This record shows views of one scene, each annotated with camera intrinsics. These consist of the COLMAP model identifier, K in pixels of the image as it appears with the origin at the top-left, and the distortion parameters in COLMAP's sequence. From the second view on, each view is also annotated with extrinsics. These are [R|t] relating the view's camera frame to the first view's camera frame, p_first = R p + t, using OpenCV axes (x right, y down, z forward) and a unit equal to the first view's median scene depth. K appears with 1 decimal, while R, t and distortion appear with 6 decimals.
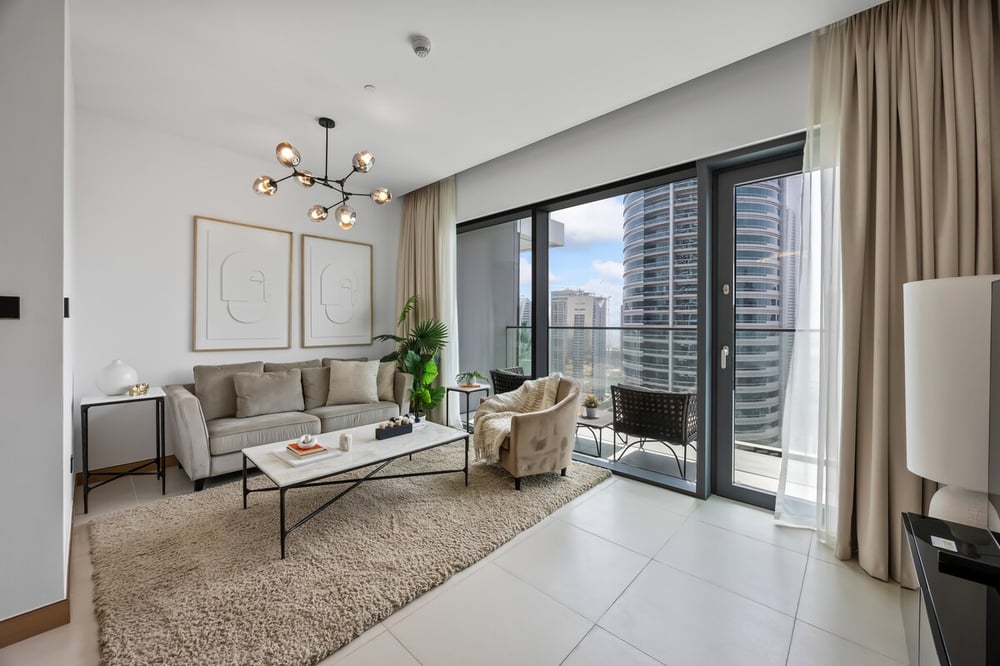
lens RADIAL K [[379.3, 0, 501.5], [0, 379.3, 325.7], [0, 0, 1]] dist [-0.006041, 0.000319]
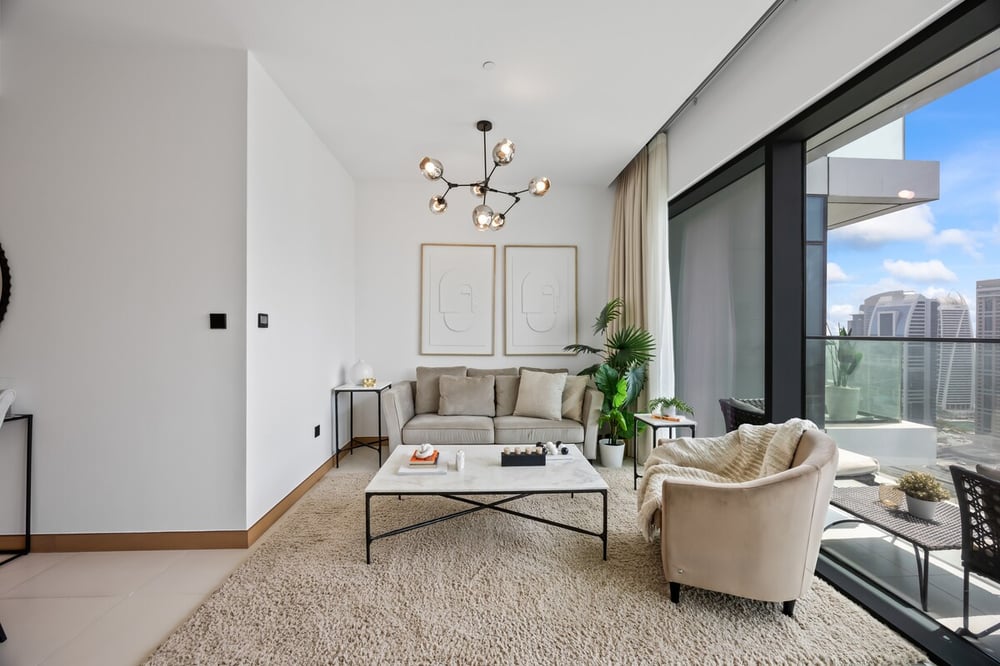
lens RADIAL K [[379.3, 0, 499.6], [0, 379.3, 332.2], [0, 0, 1]] dist [-0.006041, 0.000319]
pose [[0.716173, -0.000910, -0.697922, 0.223607], [-0.003210, 0.999984, -0.004599, -0.000475], [0.697915, 0.005534, 0.716159, 0.299766]]
